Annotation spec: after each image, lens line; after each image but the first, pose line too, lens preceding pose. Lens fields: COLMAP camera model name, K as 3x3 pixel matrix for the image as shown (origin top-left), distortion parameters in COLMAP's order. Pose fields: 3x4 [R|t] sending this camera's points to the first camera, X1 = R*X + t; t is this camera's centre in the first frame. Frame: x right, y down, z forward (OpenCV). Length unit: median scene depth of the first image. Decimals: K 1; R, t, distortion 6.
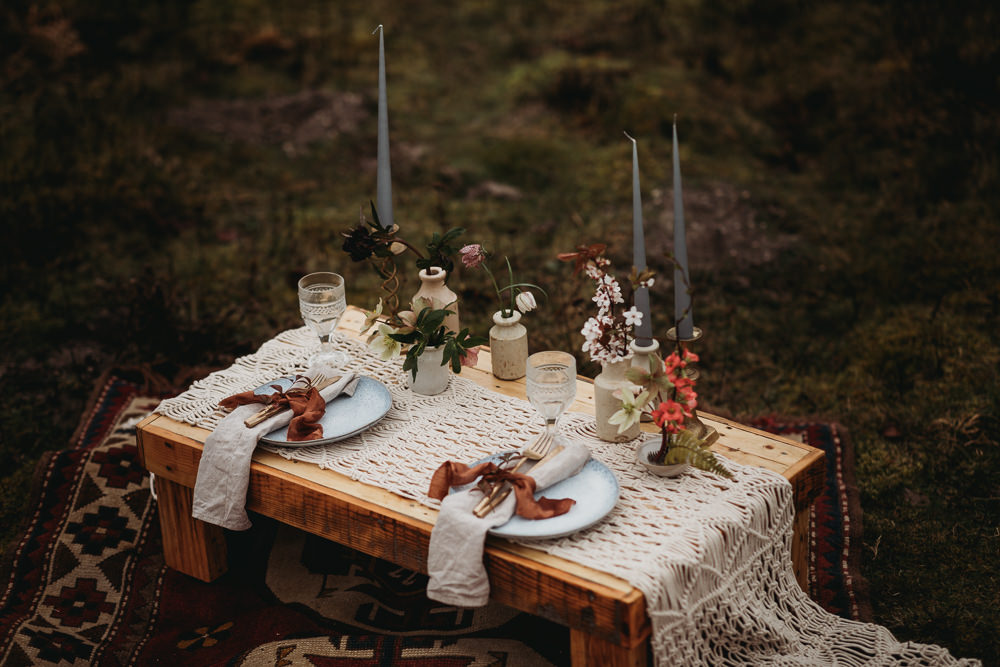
lens RADIAL K [[2423.8, 0, 496.2], [0, 2423.8, 331.3], [0, 0, 1]] dist [0.177043, 0.000000]
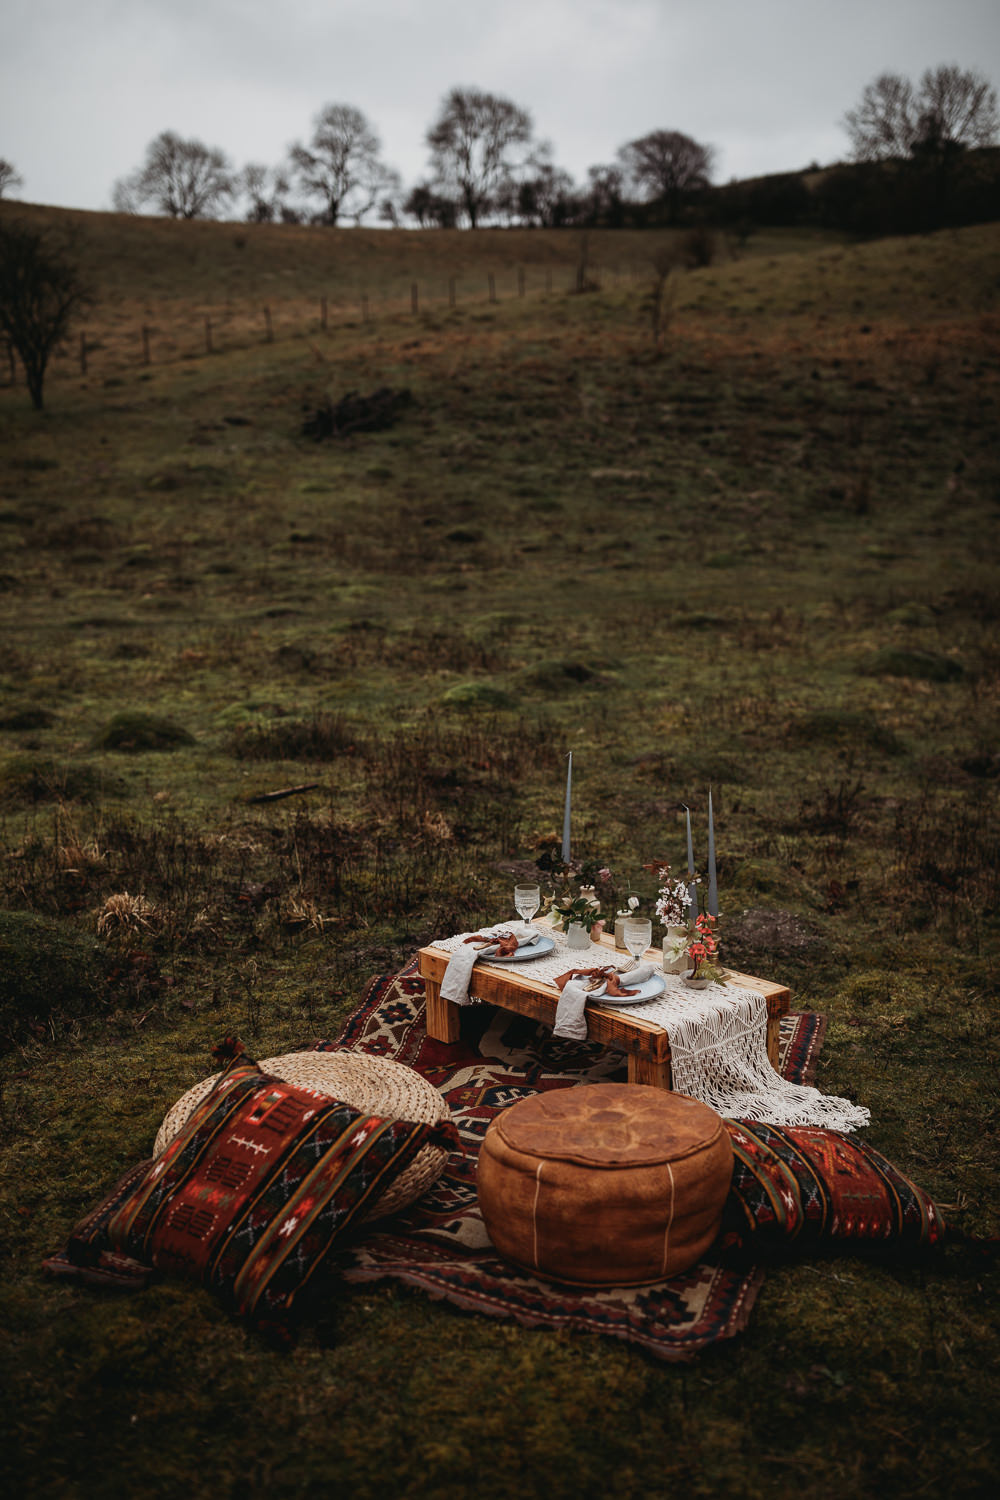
lens RADIAL K [[1457.0, 0, 499.6], [0, 1457.0, 743.3], [0, 0, 1]] dist [0.024212, 0.000000]
pose [[0.980155, 0.063776, -0.187695, 0.118071], [-0.114497, 0.955065, -0.273390, 0.196675], [0.161825, 0.289455, 0.943413, -0.088323]]
